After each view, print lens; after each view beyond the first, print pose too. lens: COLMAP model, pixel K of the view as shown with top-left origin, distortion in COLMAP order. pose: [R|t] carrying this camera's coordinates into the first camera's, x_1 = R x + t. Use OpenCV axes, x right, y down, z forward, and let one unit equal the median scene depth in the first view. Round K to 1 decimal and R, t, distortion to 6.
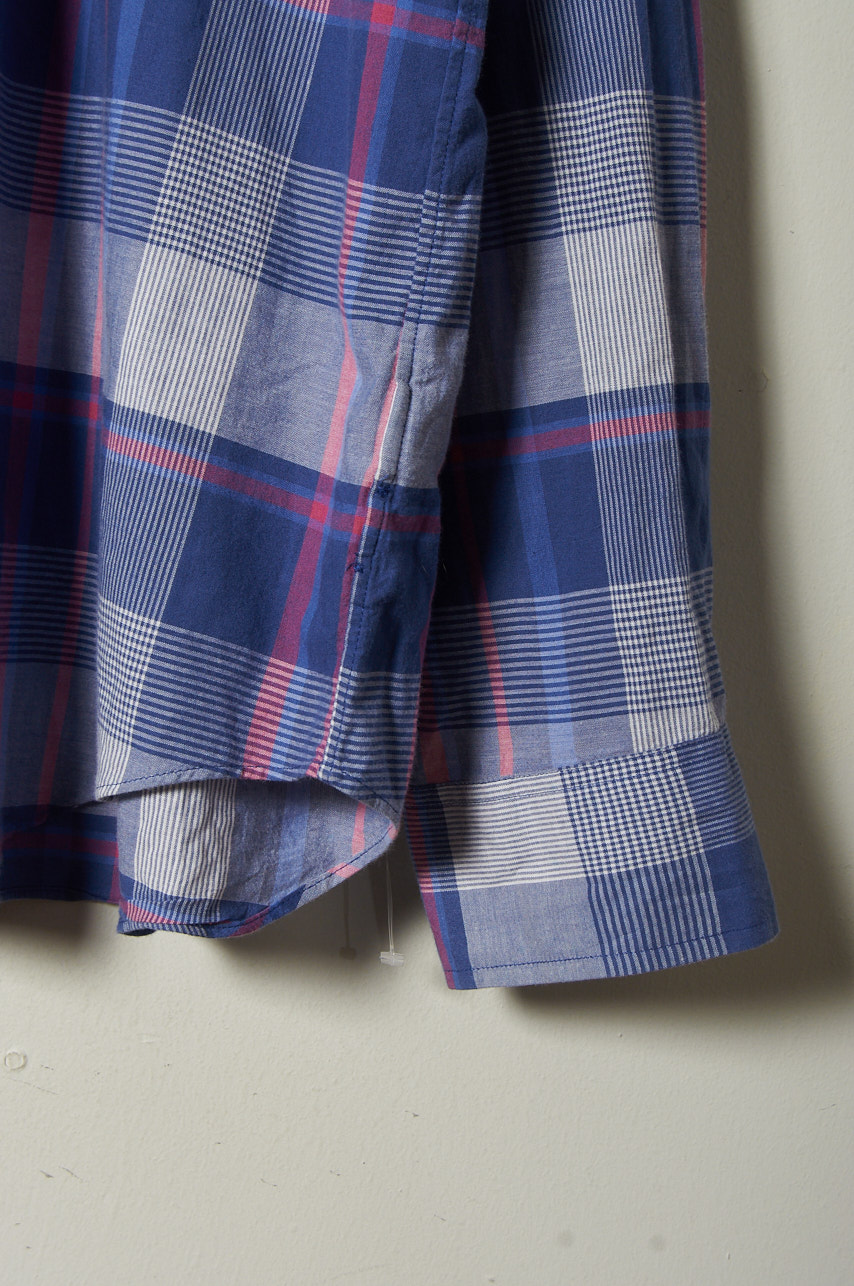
lens RADIAL K [[1935.0, 0, 425.5], [0, 1935.0, 641.7], [0, 0, 1]] dist [-0.024141, 0.000000]
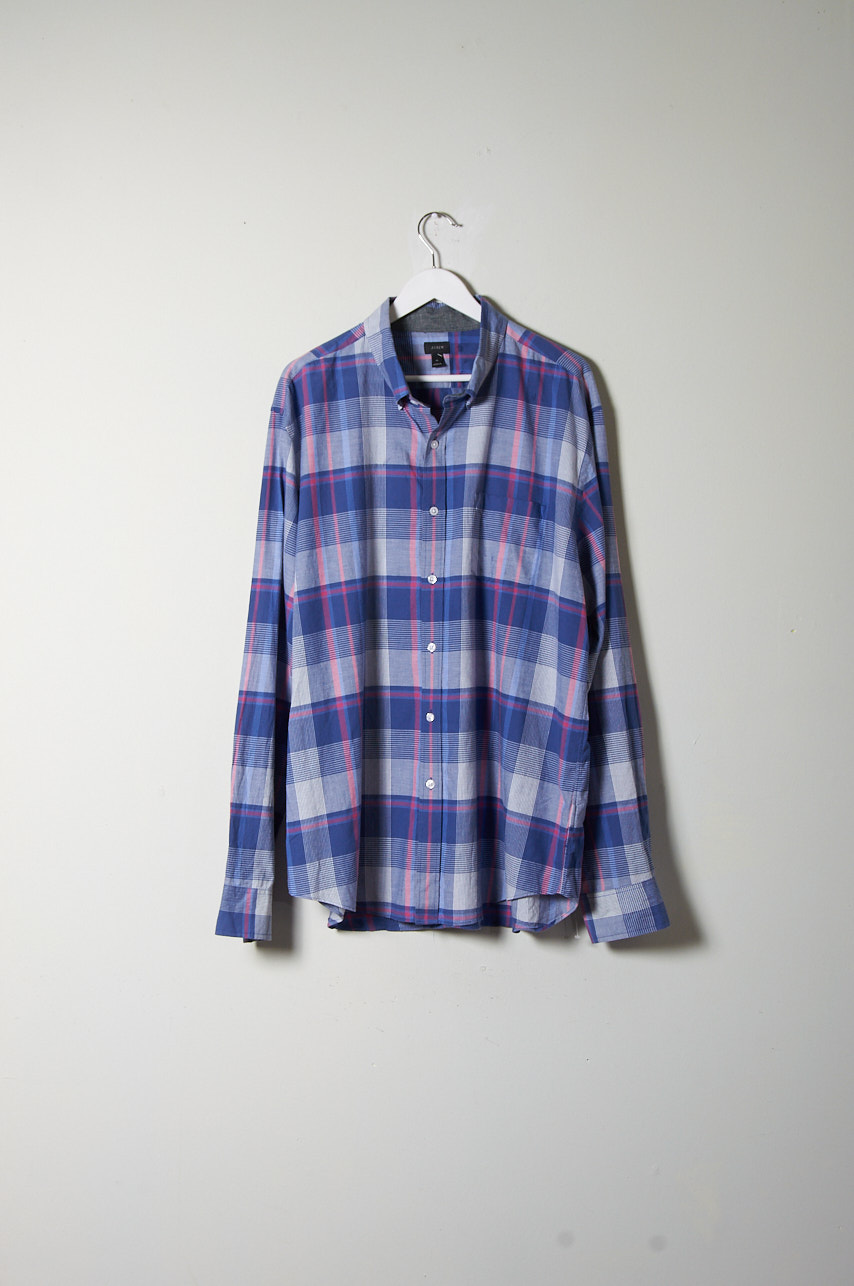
lens RADIAL K [[1935.0, 0, 428.9], [0, 1935.0, 641.6], [0, 0, 1]] dist [-0.024141, 0.000000]
pose [[0.996127, -0.051573, -0.071210, -0.007945], [0.047923, 0.997494, -0.052041, -0.278933], [0.073715, 0.048427, 0.996103, -3.343887]]
